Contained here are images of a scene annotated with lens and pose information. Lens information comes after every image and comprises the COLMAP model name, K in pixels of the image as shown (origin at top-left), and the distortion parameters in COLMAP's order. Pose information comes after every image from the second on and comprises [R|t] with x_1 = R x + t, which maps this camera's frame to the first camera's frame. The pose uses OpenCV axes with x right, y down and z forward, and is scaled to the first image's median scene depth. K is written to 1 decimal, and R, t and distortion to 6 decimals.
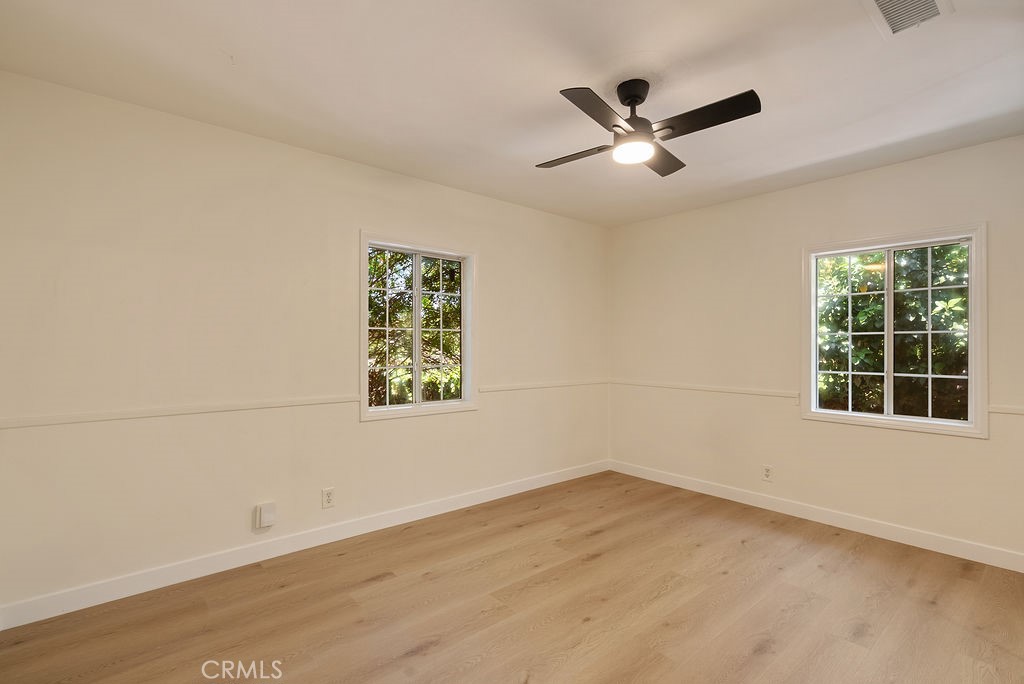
lens RADIAL K [[462.5, 0, 513.2], [0, 462.5, 342.6], [0, 0, 1]] dist [-0.003795, 0.000420]
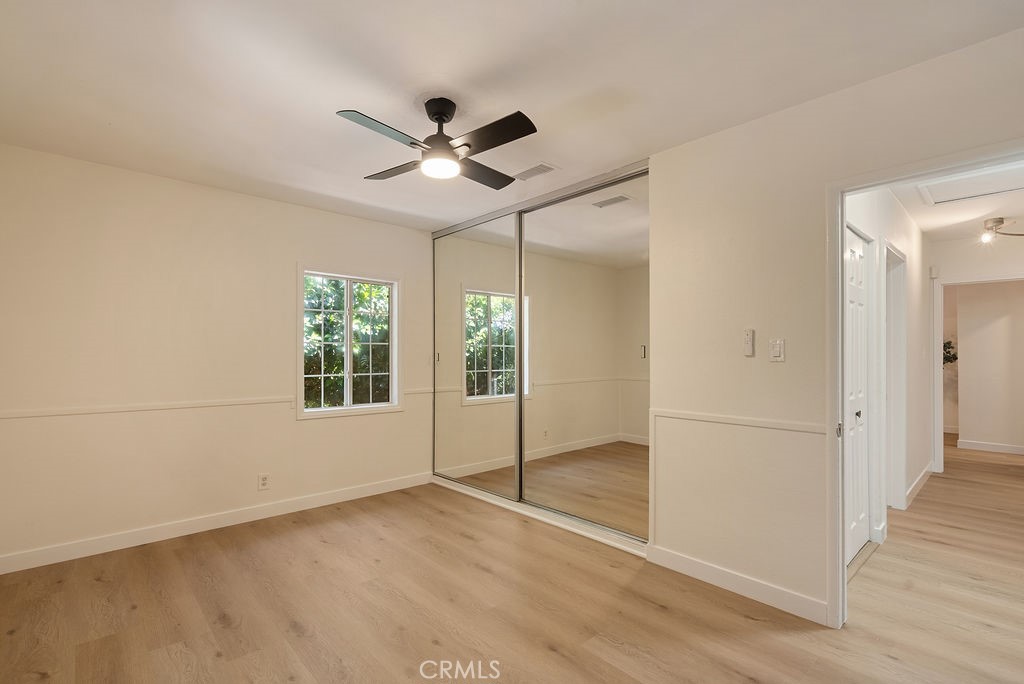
lens RADIAL K [[462.5, 0, 513.3], [0, 462.5, 351.1], [0, 0, 1]] dist [-0.003795, 0.000420]
pose [[-0.020579, 0.005261, 0.999774, -0.522246], [-0.009624, 0.999939, -0.005460, 0.003756], [-0.999742, -0.009734, -0.020527, 0.569070]]
